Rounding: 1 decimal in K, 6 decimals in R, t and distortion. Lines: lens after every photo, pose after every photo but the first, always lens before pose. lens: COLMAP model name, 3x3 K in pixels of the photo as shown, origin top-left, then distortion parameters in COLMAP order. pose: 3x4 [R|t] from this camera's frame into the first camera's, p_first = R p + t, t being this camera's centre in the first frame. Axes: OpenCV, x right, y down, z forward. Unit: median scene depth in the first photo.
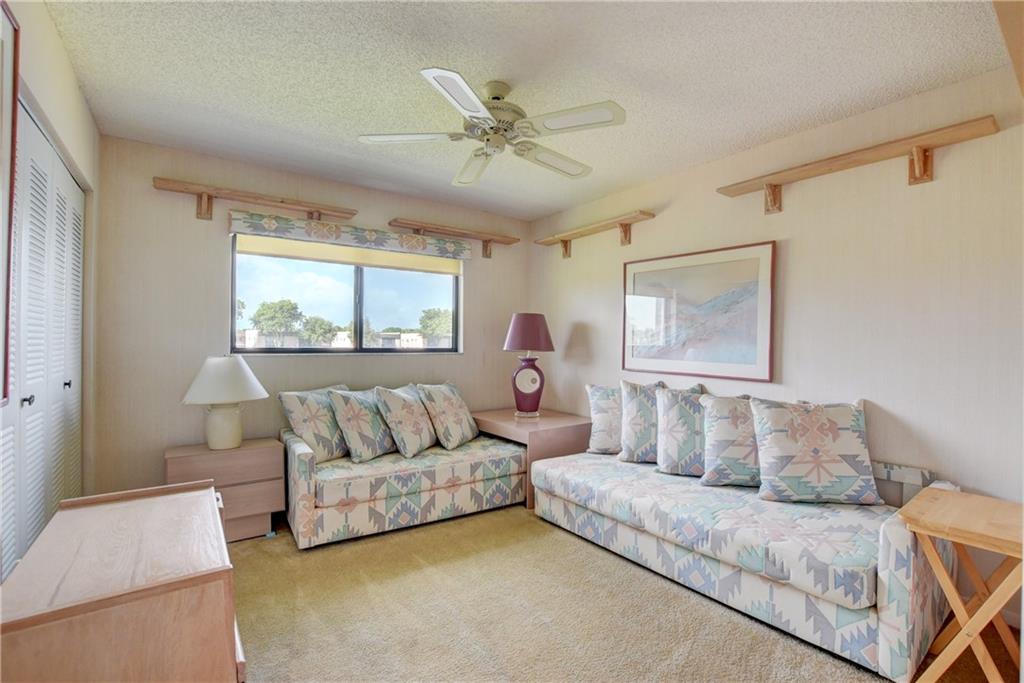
lens RADIAL K [[452.0, 0, 528.8], [0, 452.0, 344.8], [0, 0, 1]] dist [-0.030365, 0.003096]
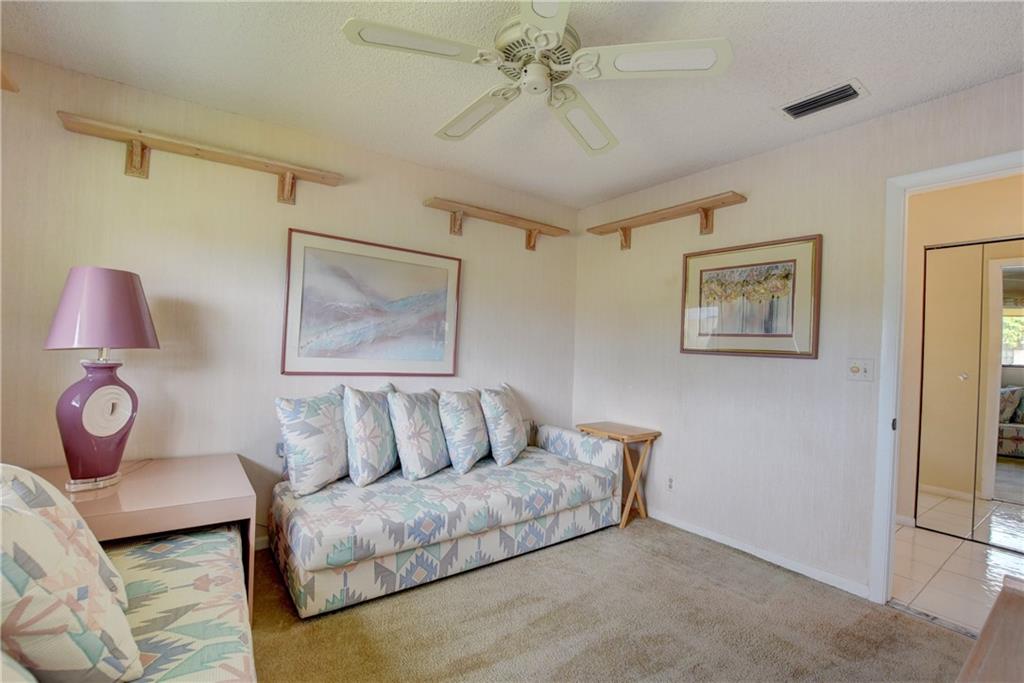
lens RADIAL K [[452.0, 0, 490.2], [0, 452.0, 344.9], [0, 0, 1]] dist [-0.030365, 0.003096]
pose [[0.053412, 0.000383, 0.998572, -0.645958], [-0.028867, 0.999583, 0.001161, -0.003262], [-0.998155, -0.028888, 0.053401, 0.813066]]
